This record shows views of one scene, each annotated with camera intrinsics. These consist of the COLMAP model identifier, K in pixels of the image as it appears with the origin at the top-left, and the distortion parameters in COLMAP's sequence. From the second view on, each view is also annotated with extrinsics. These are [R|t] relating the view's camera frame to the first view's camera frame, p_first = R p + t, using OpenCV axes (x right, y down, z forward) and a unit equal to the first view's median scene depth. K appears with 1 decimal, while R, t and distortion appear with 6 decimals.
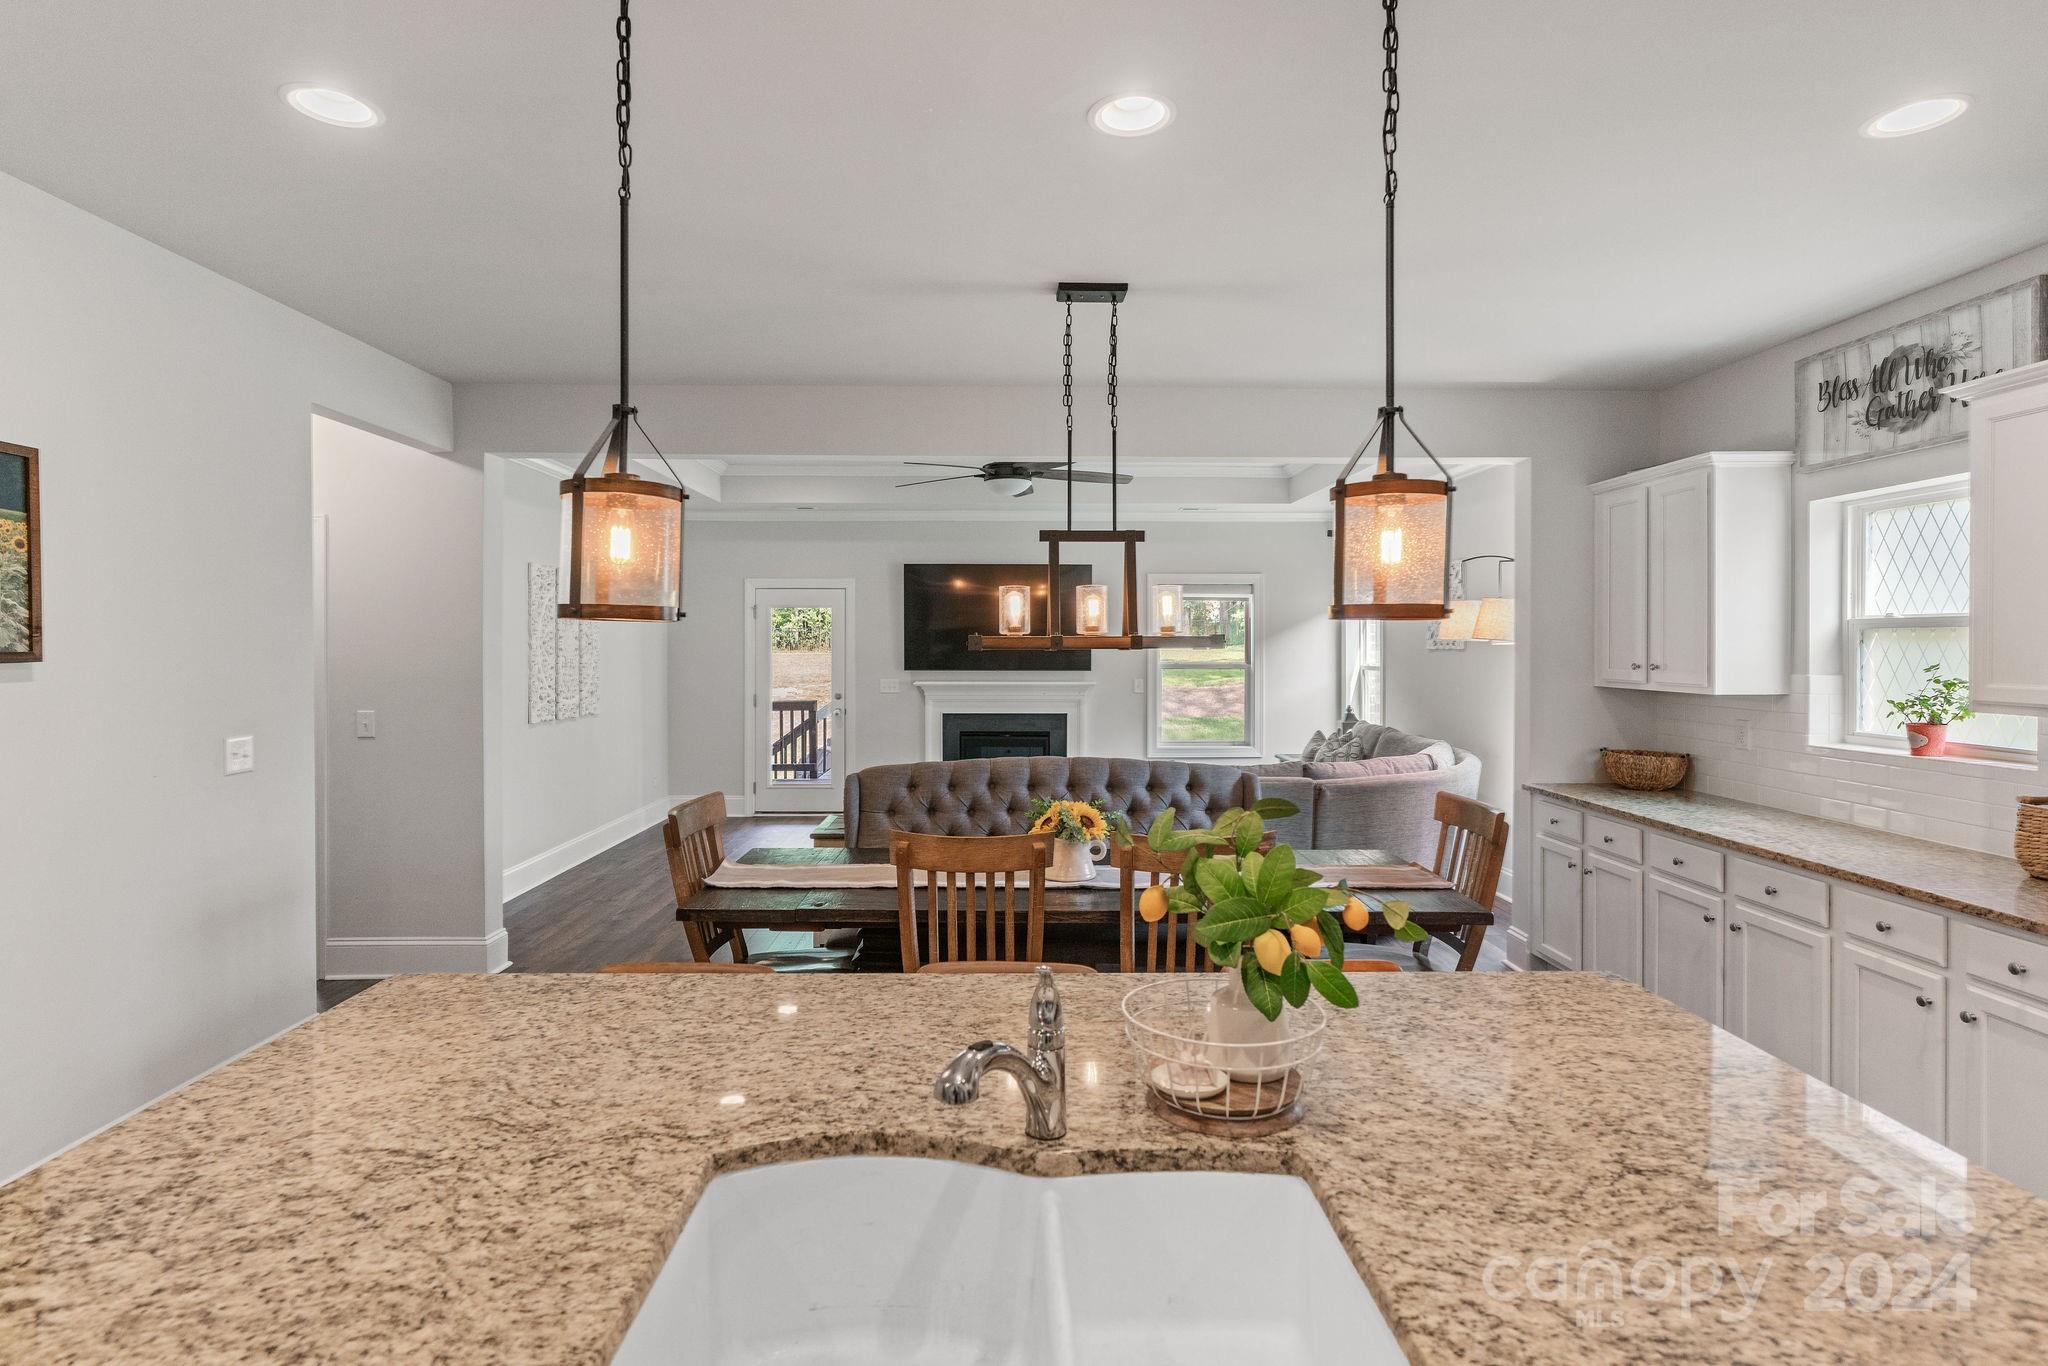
lens RADIAL K [[1045.4, 0, 1015.1], [0, 1045.4, 646.6], [0, 0, 1]] dist [0.000422, 0.001839]
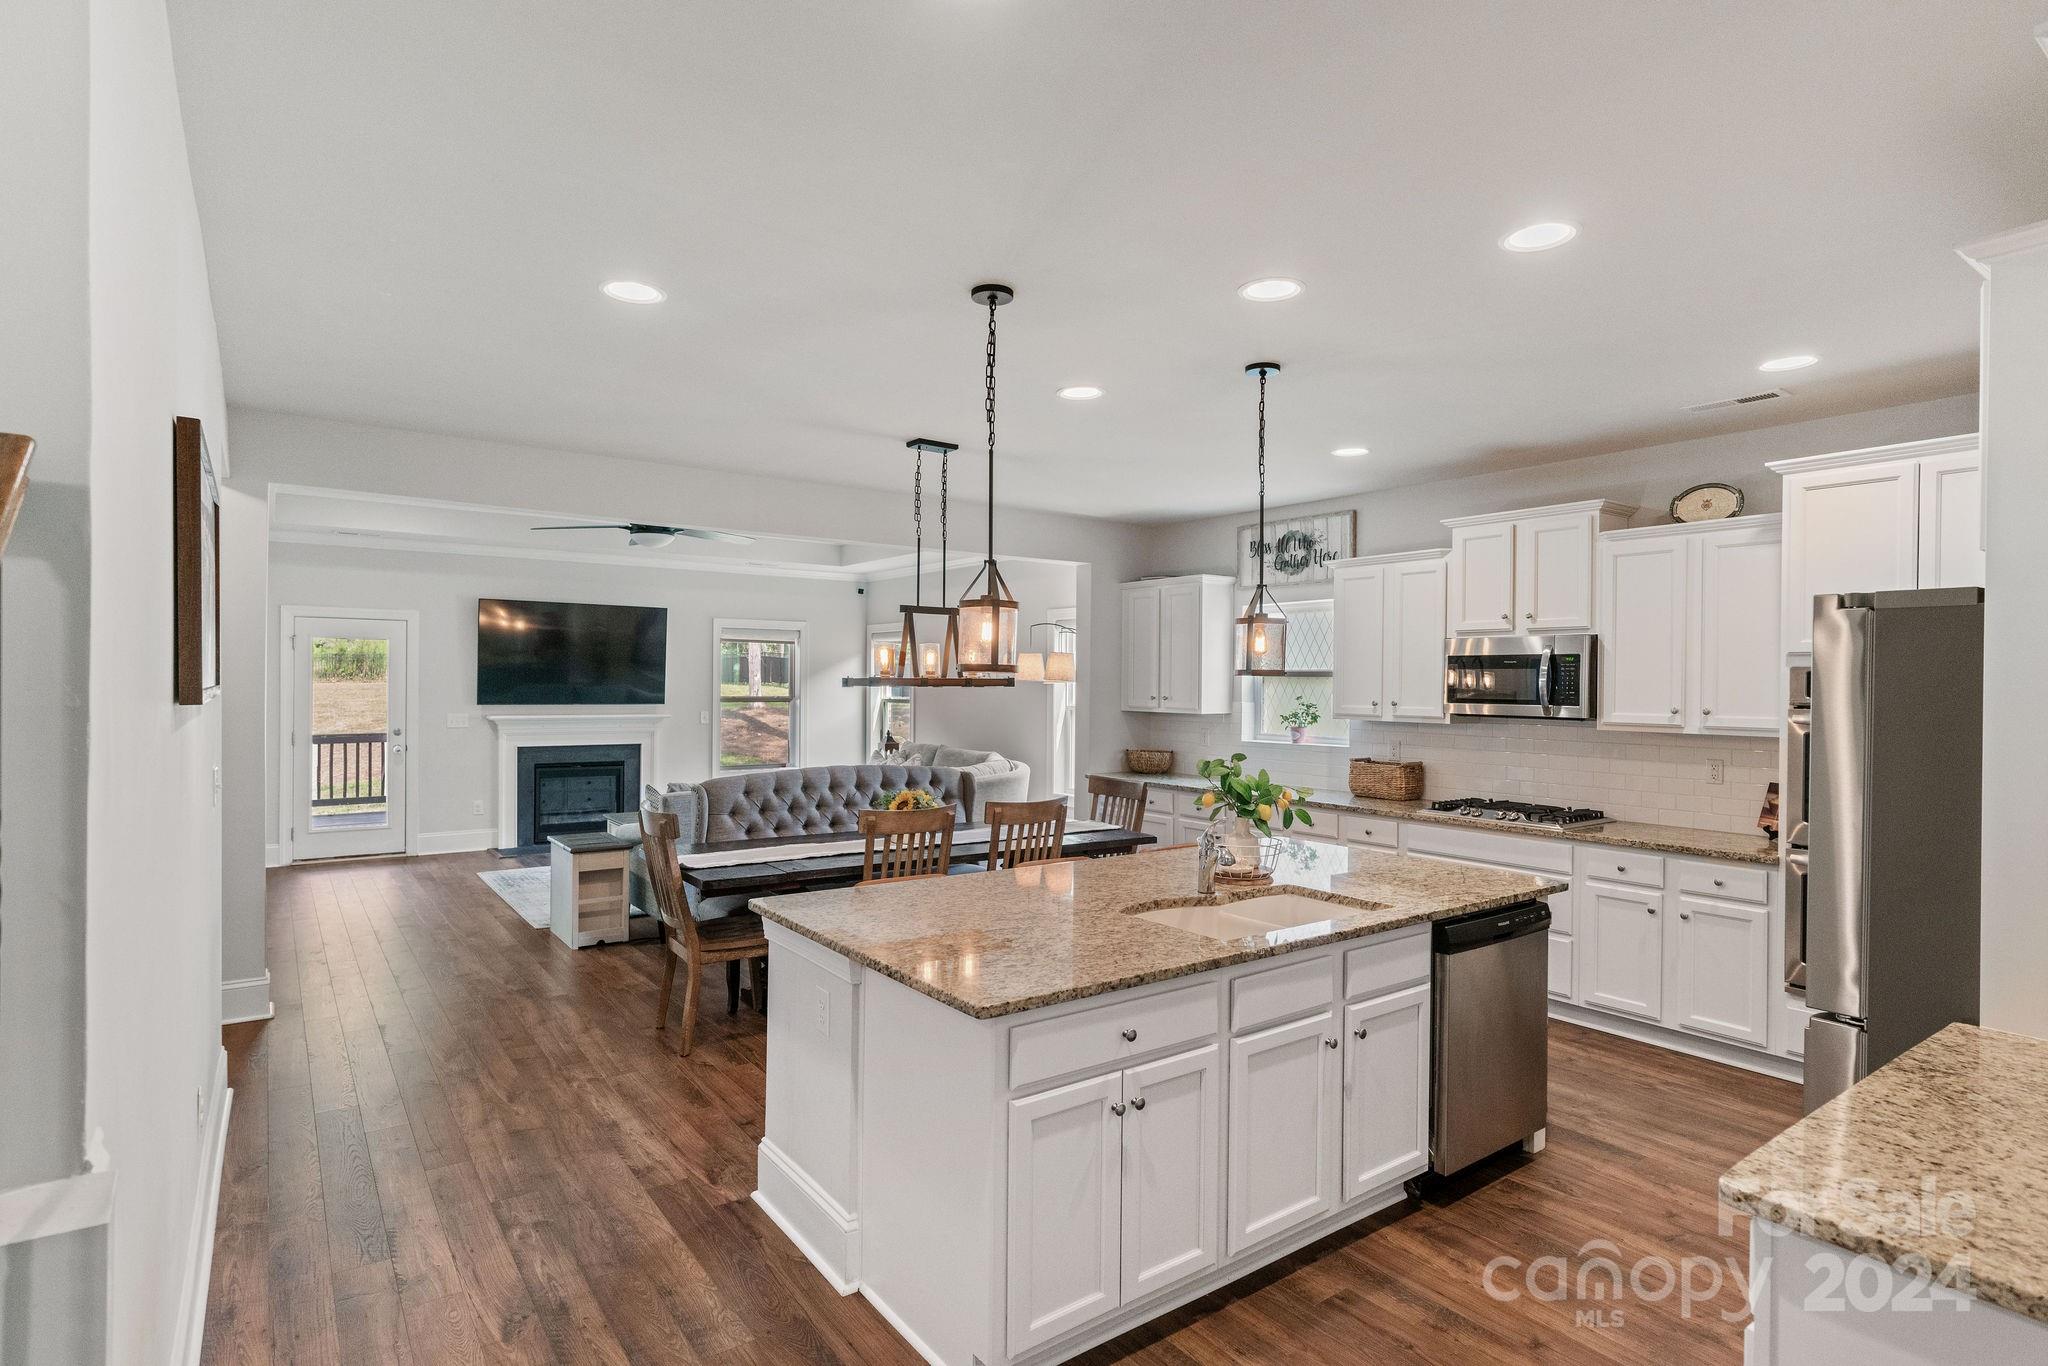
lens RADIAL K [[1038.0, 0, 1013.7], [0, 1038.0, 688.0], [0, 0, 1]] dist [-0.012131, 0.000151]
pose [[0.819584, 0.002917, 0.572951, -0.666713], [-0.006528, 0.999970, 0.004246, -0.002527], [-0.572921, -0.007220, 0.819579, -0.271515]]
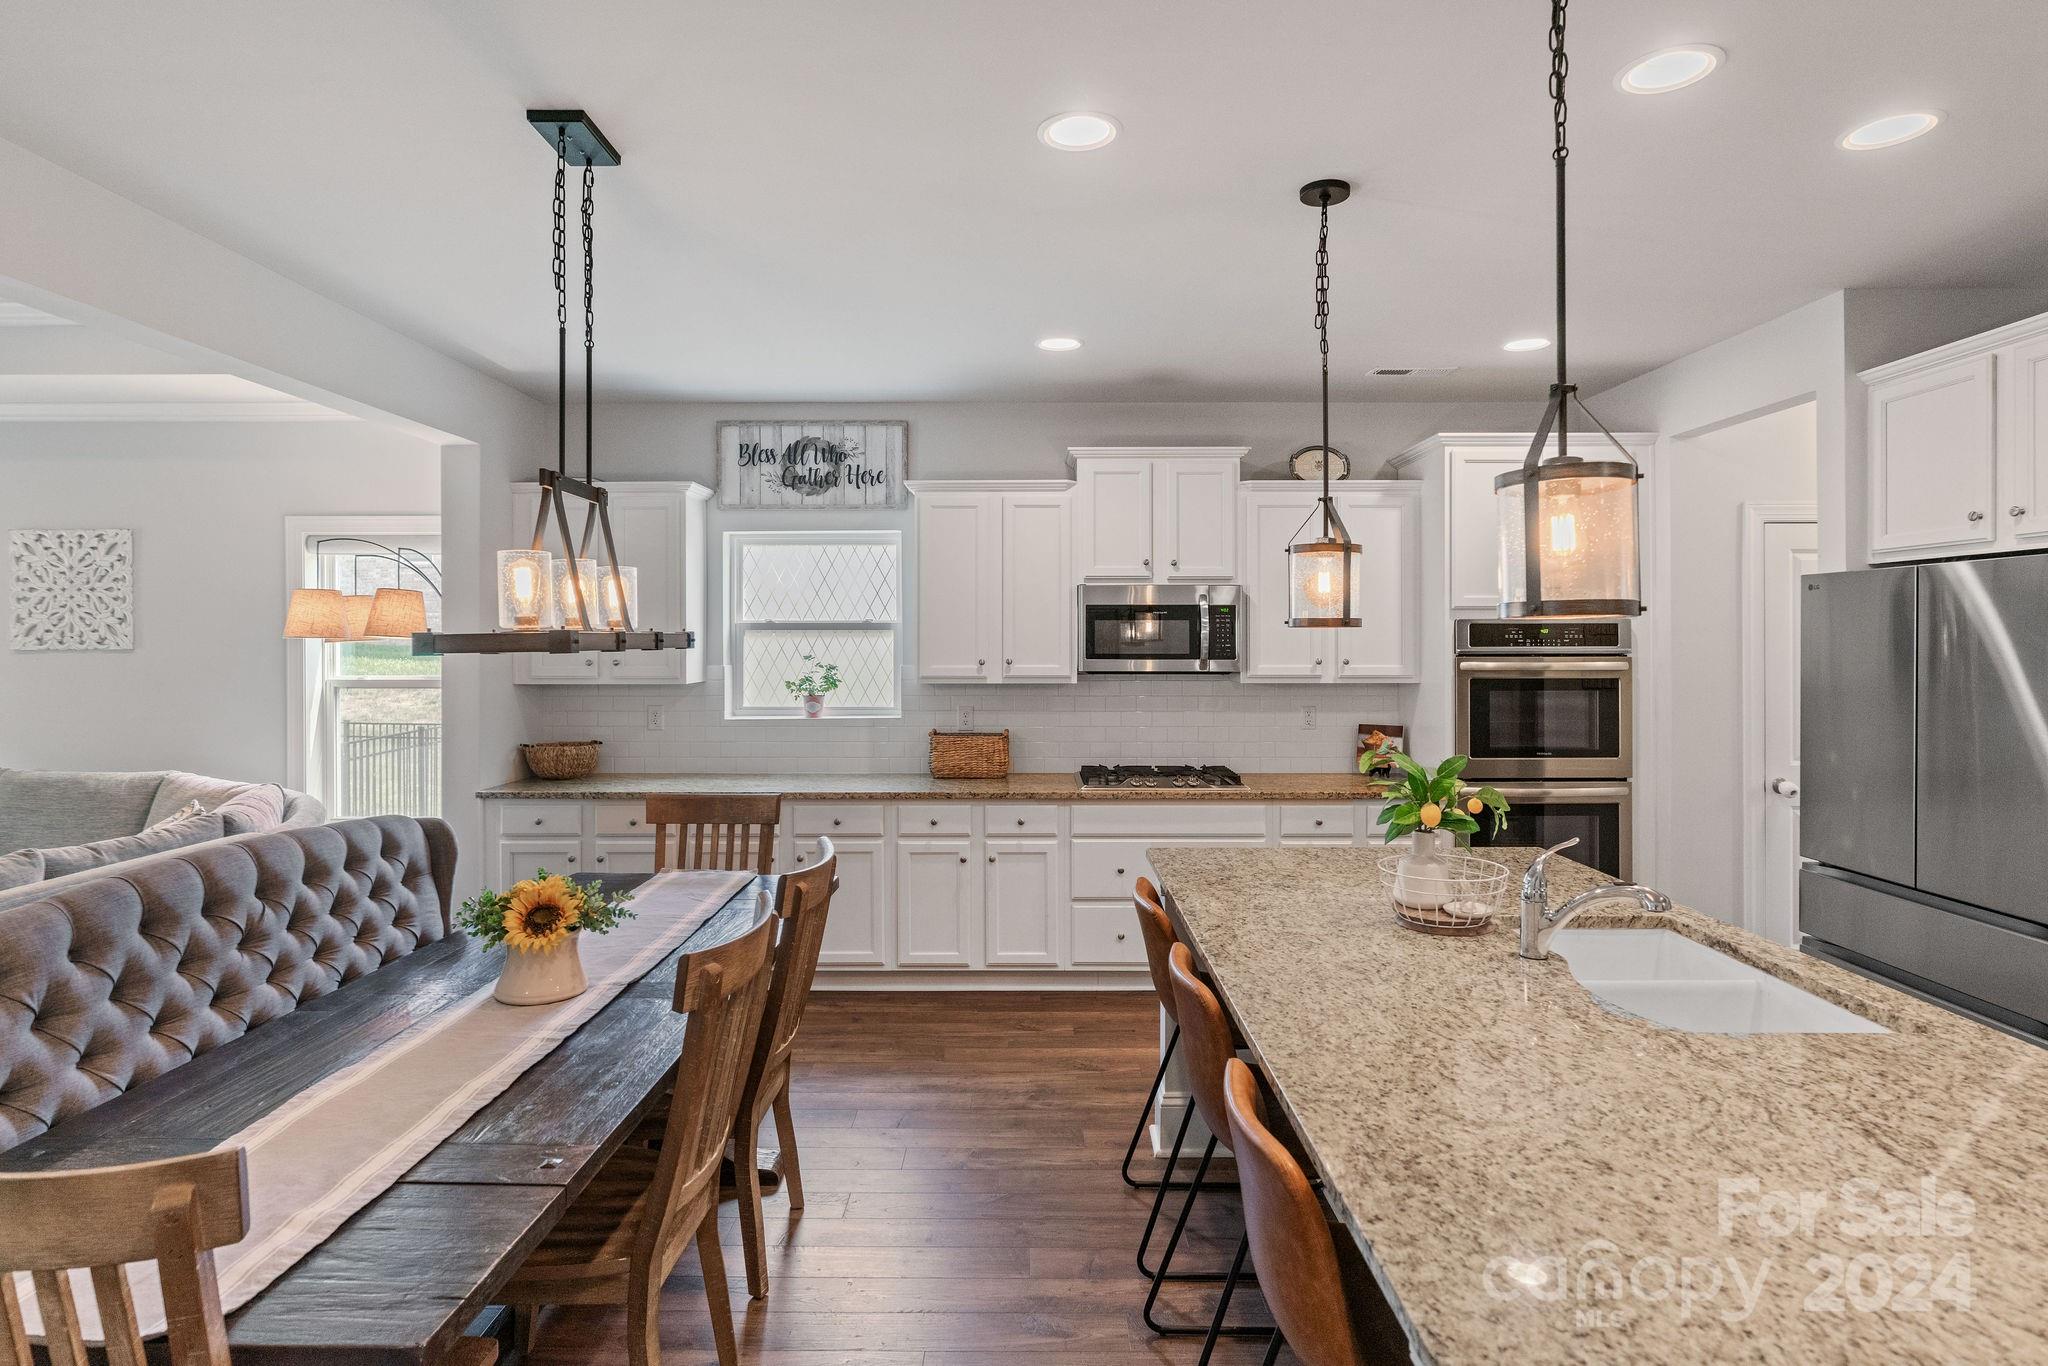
lens RADIAL K [[1055.8, 0, 1017.3], [0, 1055.8, 637.7], [0, 0, 1]] dist [-0.010483, 0.008161]
pose [[0.024520, 0.002101, 0.999697, -0.614309], [0.003699, 0.999991, -0.002193, -0.003106], [-0.999692, 0.003751, 0.024512, 0.683228]]
